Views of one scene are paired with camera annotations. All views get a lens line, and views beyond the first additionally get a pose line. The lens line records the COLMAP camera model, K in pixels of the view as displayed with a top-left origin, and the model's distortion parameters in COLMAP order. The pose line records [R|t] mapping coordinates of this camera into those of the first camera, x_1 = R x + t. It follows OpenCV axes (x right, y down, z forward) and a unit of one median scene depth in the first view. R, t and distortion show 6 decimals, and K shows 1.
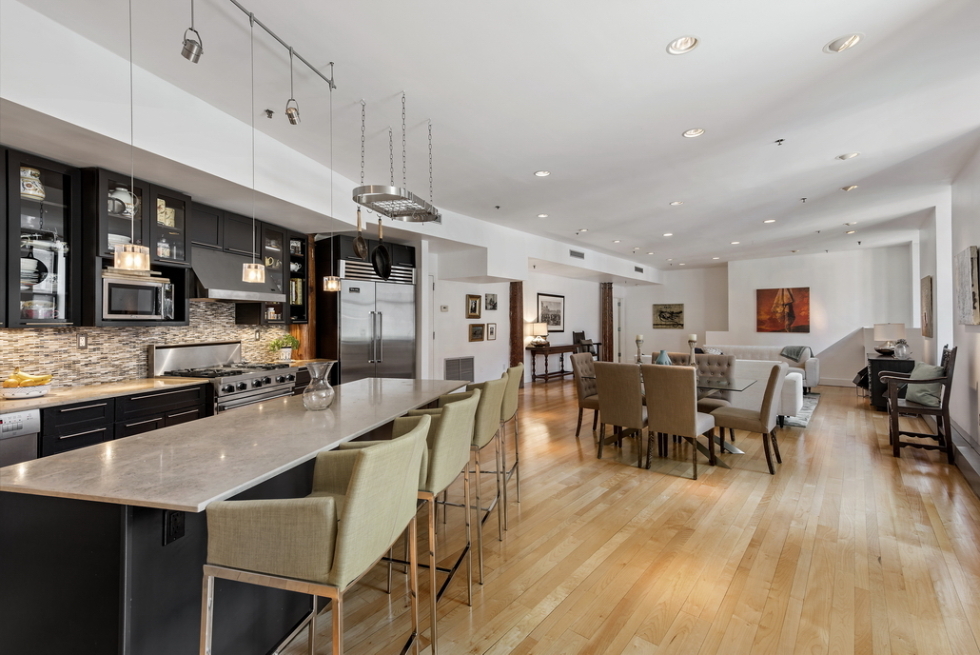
lens RADIAL K [[448.9, 0, 489.6], [0, 448.9, 322.7], [0, 0, 1]] dist [0.000127, 0.000003]
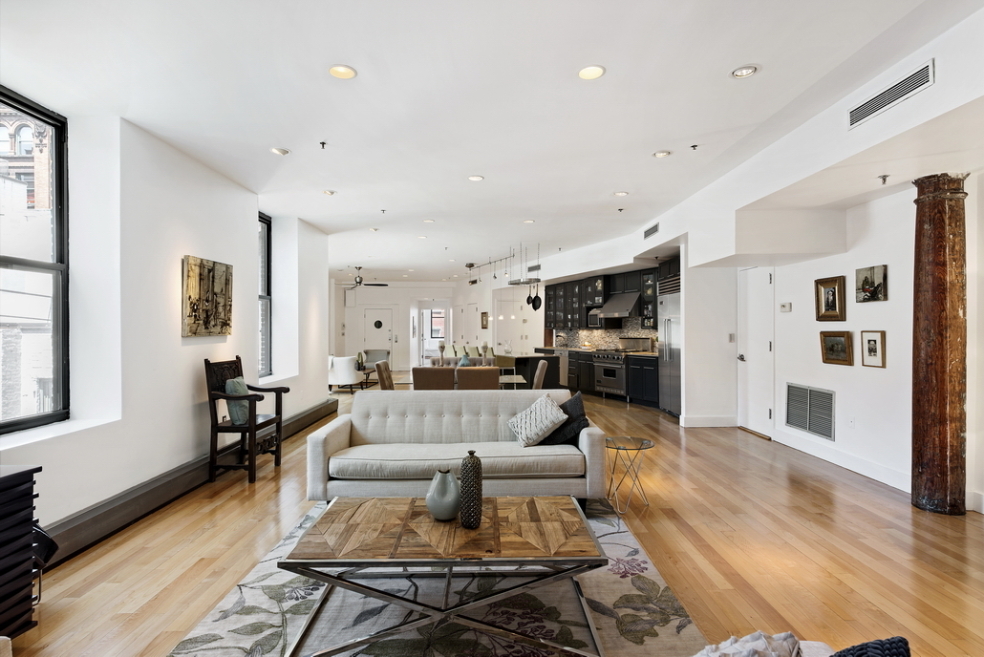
lens RADIAL K [[510.1, 0, 492.7], [0, 510.1, 326.7], [0, 0, 1]] dist [0.000067, 0.000000]
pose [[-0.777940, 0.006359, -0.628307, 0.664435], [0.005106, 0.999980, 0.003799, -0.007173], [0.628318, -0.000253, -0.777956, 1.217455]]
